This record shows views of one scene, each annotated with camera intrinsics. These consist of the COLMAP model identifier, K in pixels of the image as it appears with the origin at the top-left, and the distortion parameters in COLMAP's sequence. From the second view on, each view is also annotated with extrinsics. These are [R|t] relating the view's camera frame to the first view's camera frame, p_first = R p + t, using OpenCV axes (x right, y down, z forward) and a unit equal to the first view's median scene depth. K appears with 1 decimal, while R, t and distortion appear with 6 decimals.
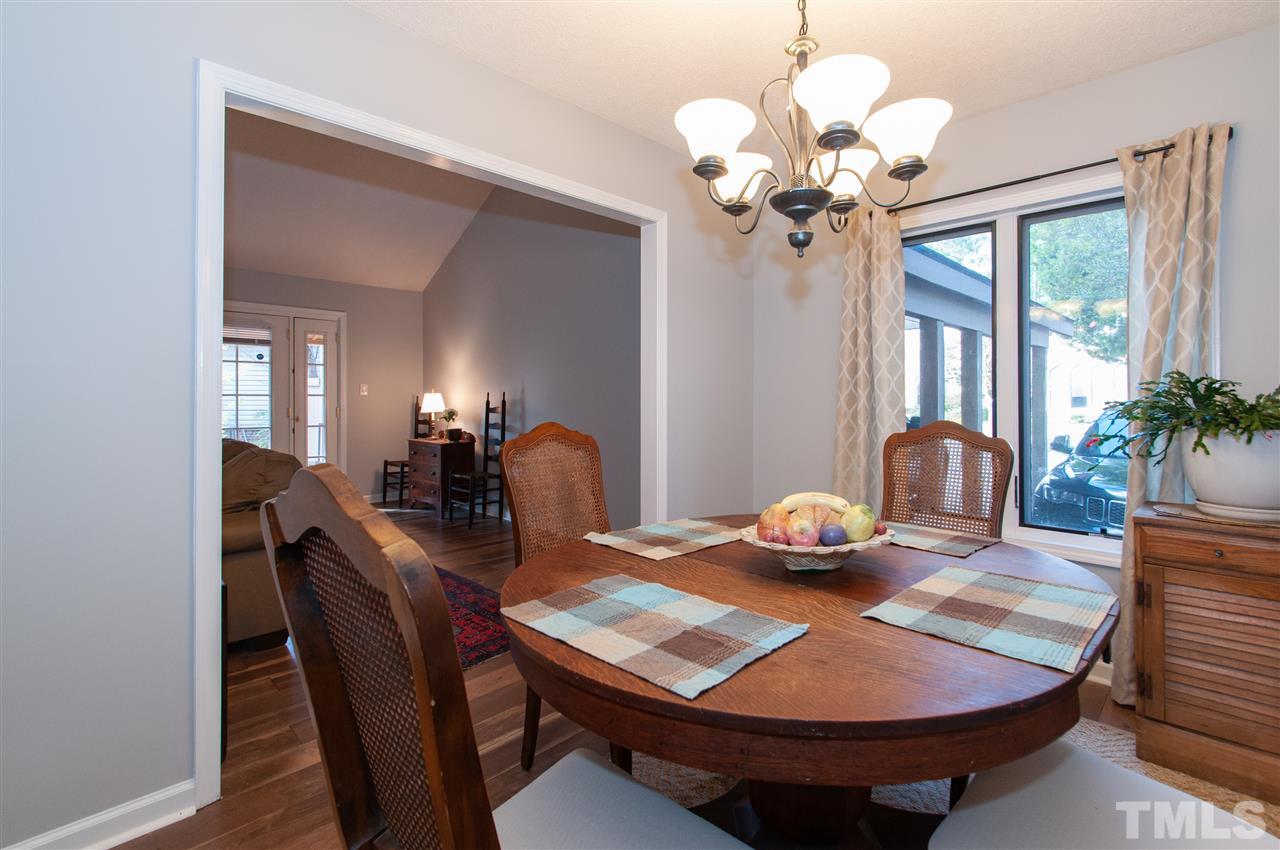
lens RADIAL K [[578.2, 0, 634.2], [0, 578.2, 410.7], [0, 0, 1]] dist [0.001455, -0.000392]
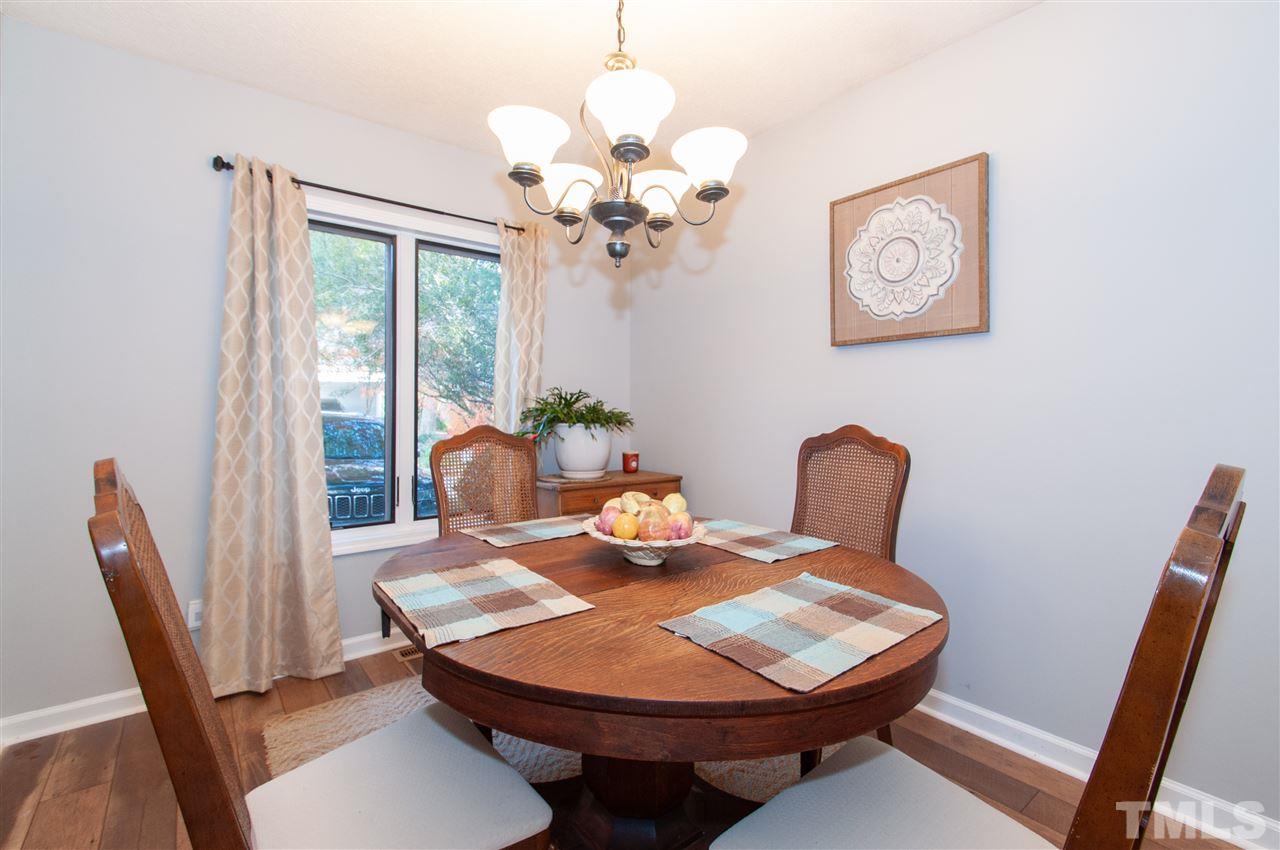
lens RADIAL K [[569.1, 0, 659.0], [0, 569.1, 423.5], [0, 0, 1]] dist [0.000295, -0.001770]
pose [[0.103338, -0.030806, 0.994169, -0.723290], [0.015665, 0.999447, 0.029341, -0.017094], [-0.994523, 0.012541, 0.103764, 0.823706]]
